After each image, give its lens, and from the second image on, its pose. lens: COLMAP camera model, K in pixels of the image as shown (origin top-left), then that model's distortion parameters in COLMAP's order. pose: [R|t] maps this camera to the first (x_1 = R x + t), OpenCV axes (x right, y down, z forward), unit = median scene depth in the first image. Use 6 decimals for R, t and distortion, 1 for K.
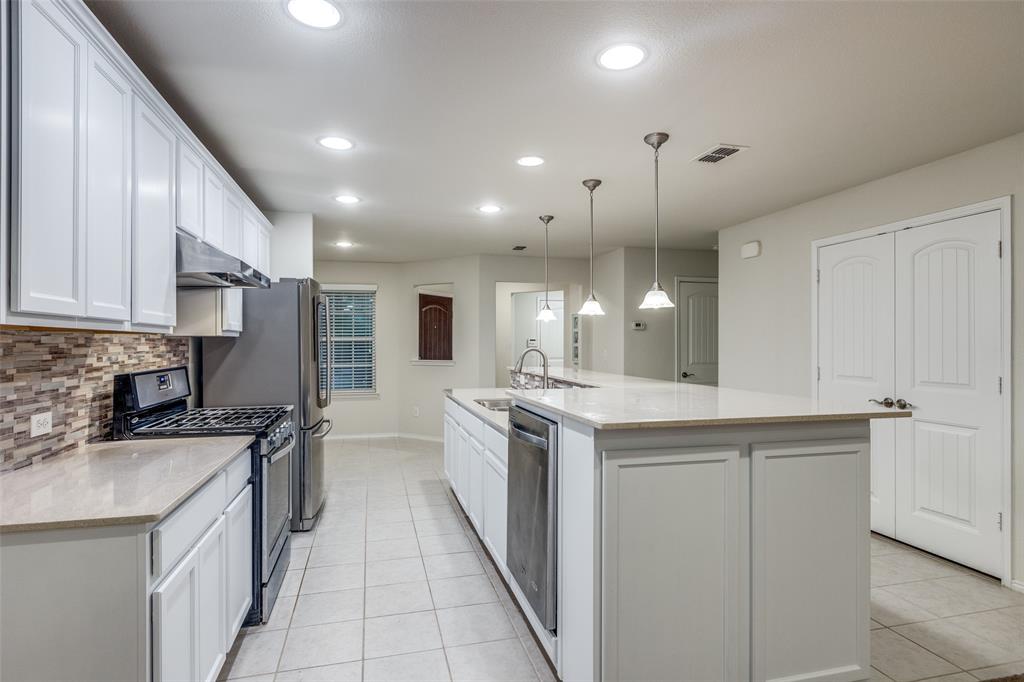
lens RADIAL K [[528.8, 0, 508.0], [0, 528.8, 343.2], [0, 0, 1]] dist [0.000435, -0.000674]
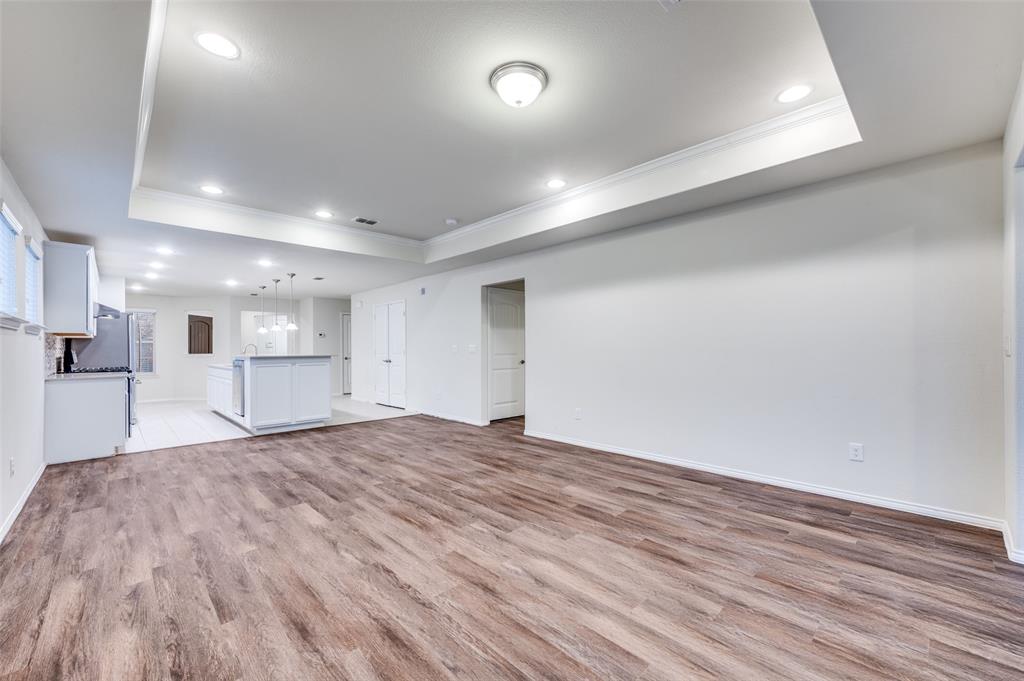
lens RADIAL K [[416.7, 0, 512.6], [0, 416.7, 347.2], [0, 0, 1]] dist [0.002687, 0.000298]
pose [[0.870526, -0.005939, 0.492086, 0.262431], [0.007866, 0.999967, -0.001847, 0.070594], [-0.492059, 0.005478, 0.870545, -2.291443]]
